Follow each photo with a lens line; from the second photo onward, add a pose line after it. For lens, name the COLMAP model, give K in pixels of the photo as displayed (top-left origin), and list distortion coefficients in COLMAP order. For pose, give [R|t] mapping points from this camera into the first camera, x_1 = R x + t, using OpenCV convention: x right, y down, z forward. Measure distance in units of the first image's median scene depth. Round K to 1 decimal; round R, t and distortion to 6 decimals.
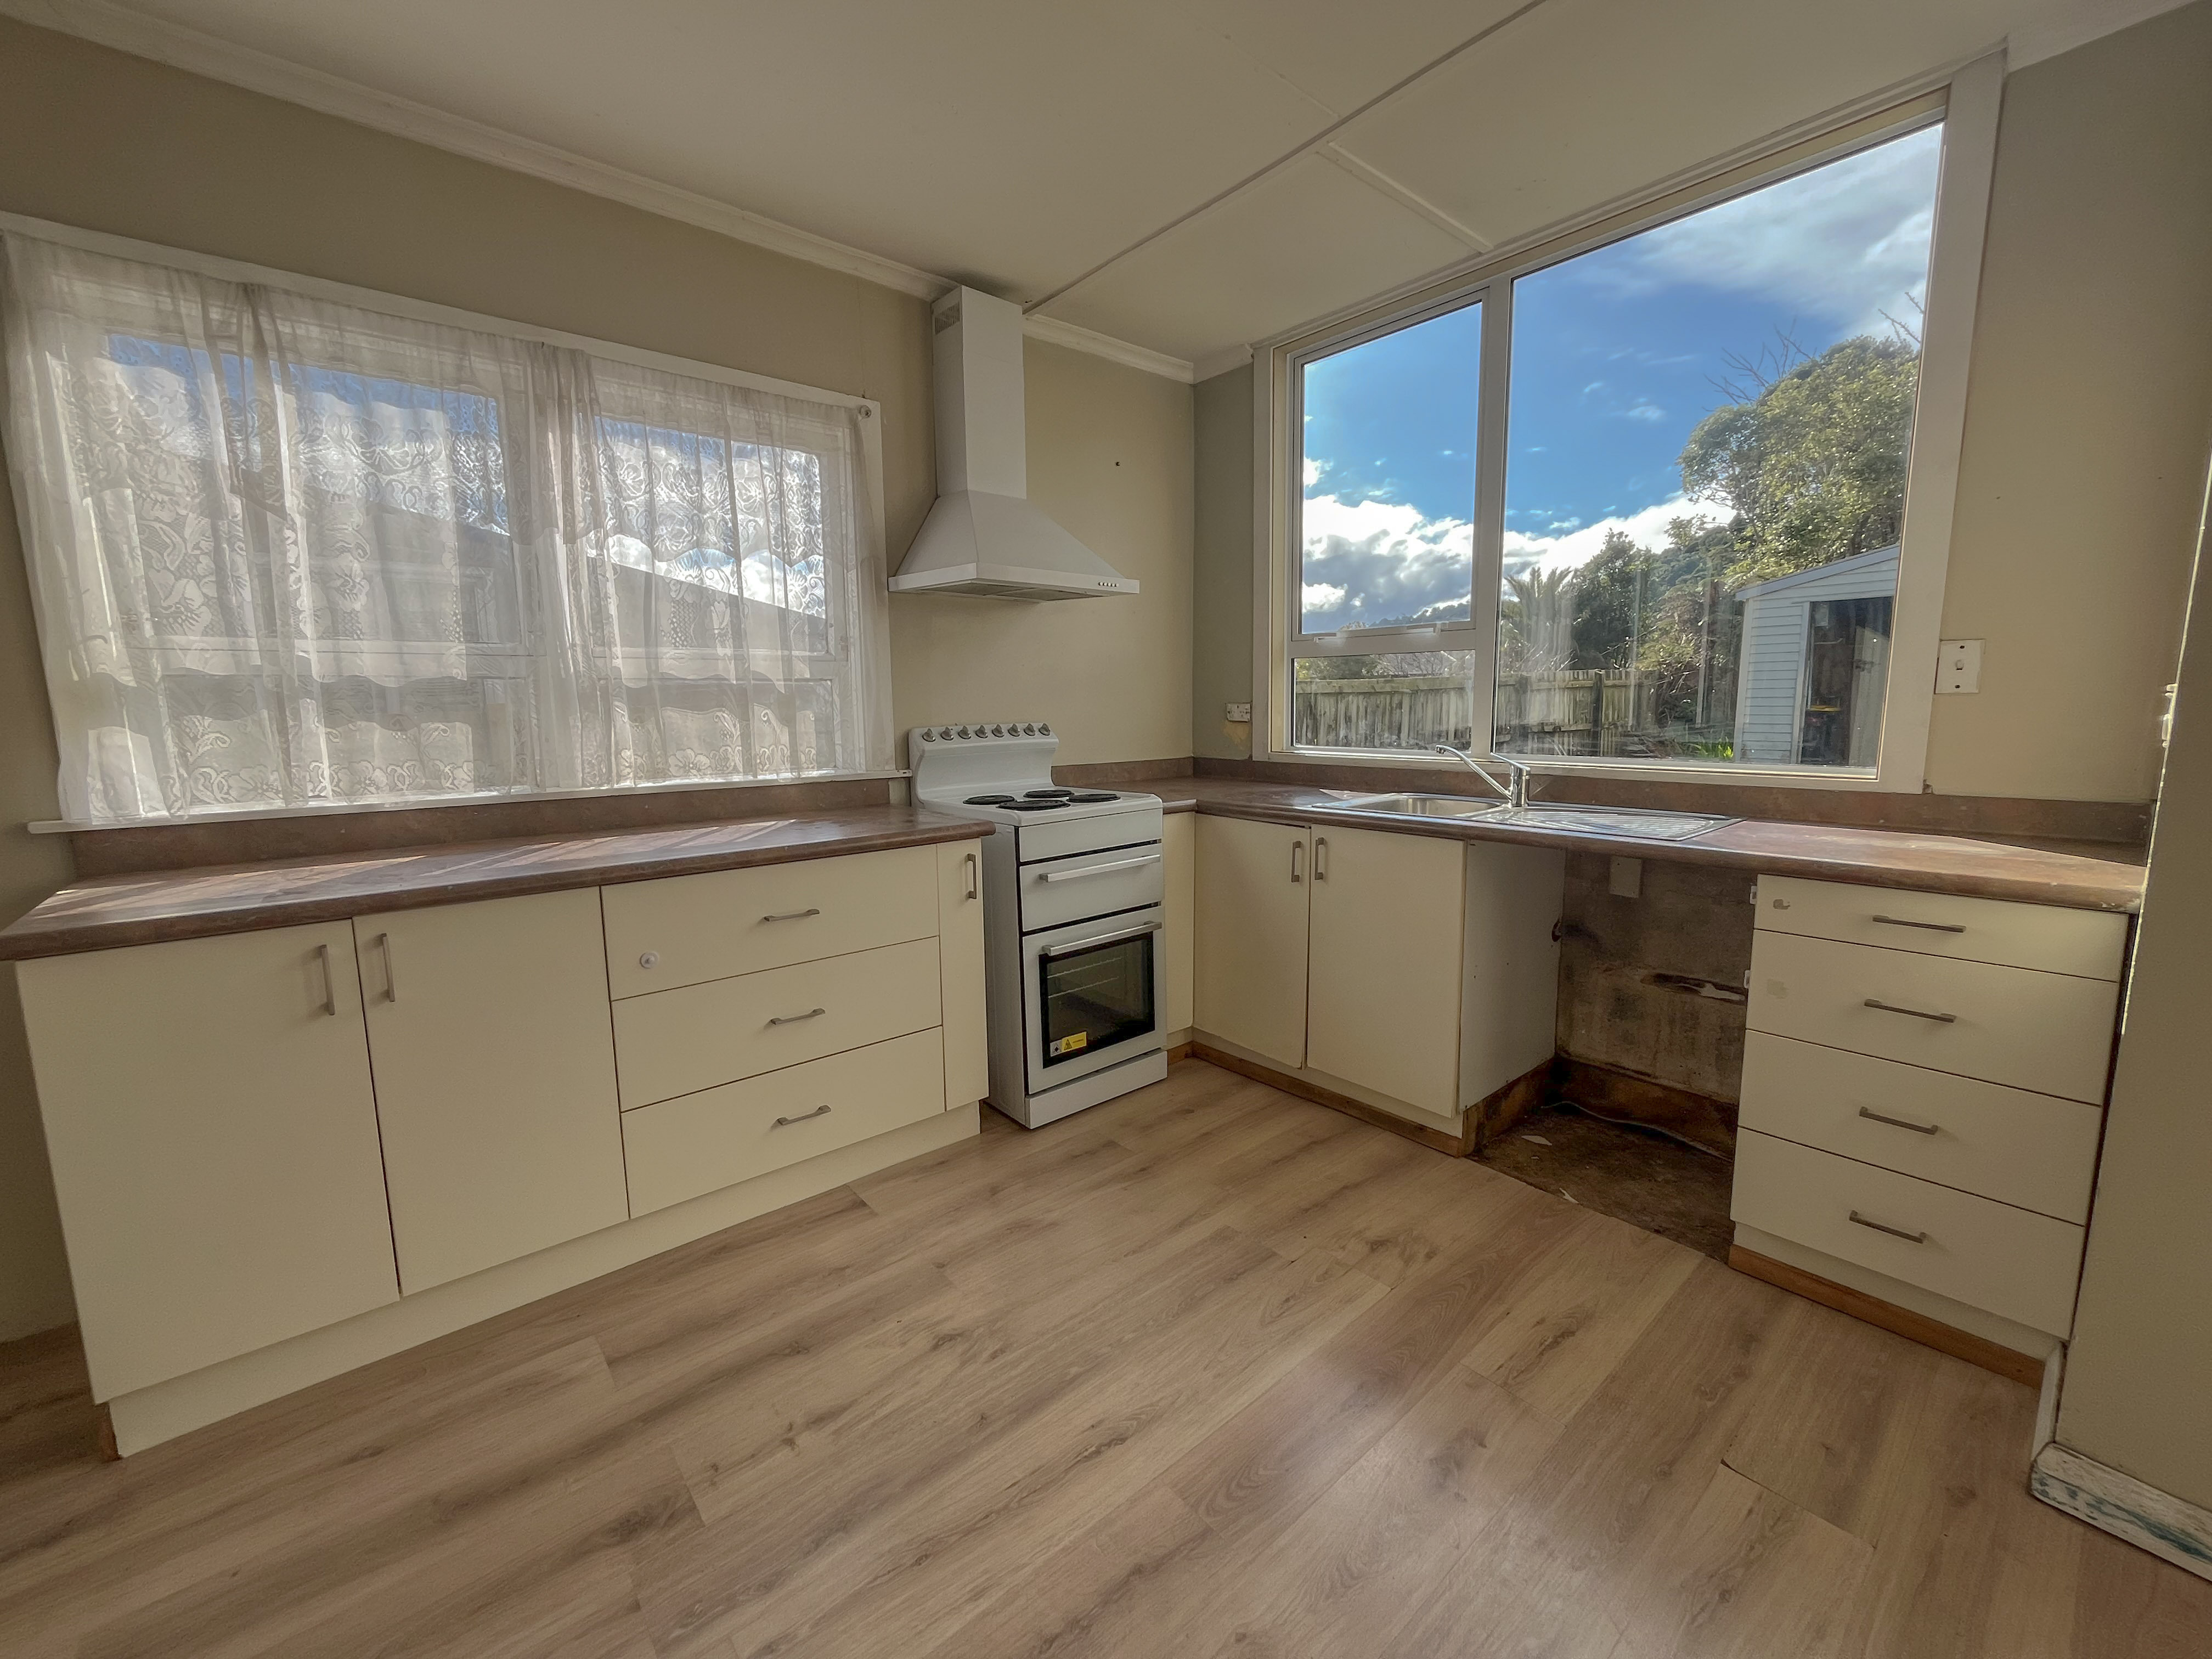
lens RADIAL K [[900.7, 0, 1104.6], [0, 900.7, 820.5], [0, 0, 1]] dist [-0.000755, 0.000409]
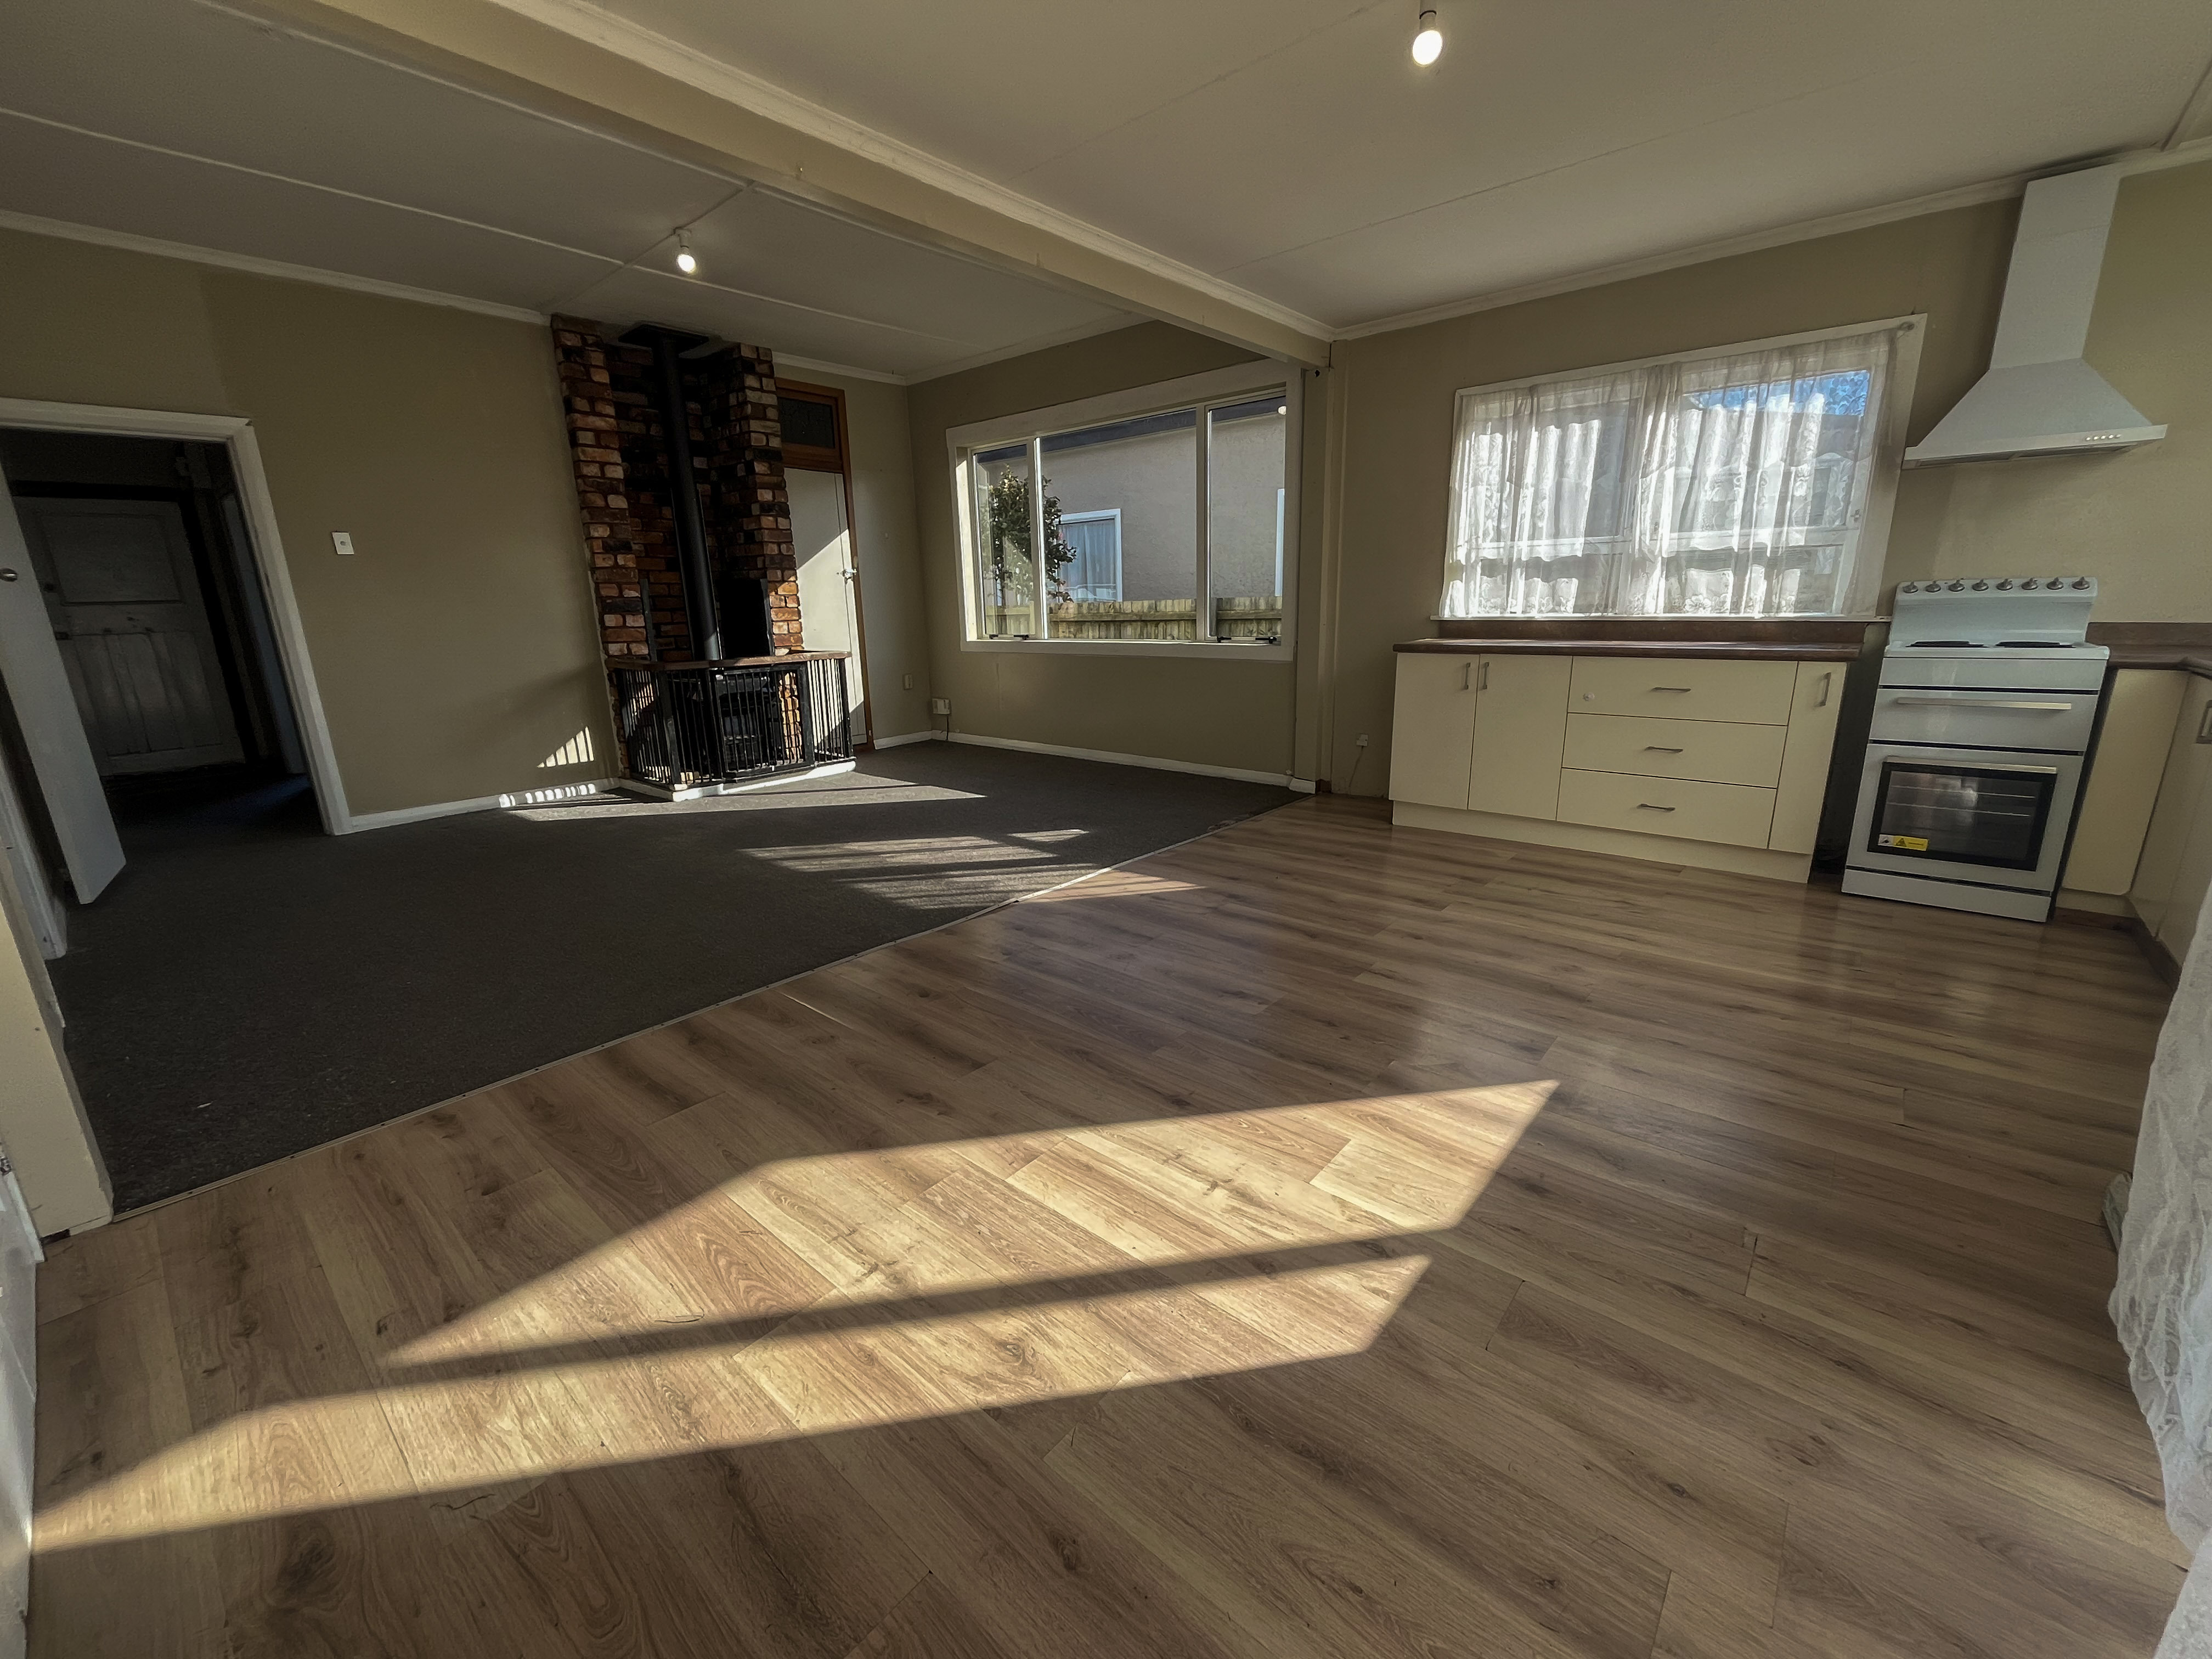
lens RADIAL K [[900.7, 0, 1104.6], [0, 900.7, 820.5], [0, 0, 1]] dist [-0.000755, 0.000409]
pose [[0.159920, 0.245029, -0.956235, 1.044784], [-0.113684, 0.966829, 0.228732, 0.066225], [0.980562, 0.072130, 0.182471, -0.329123]]
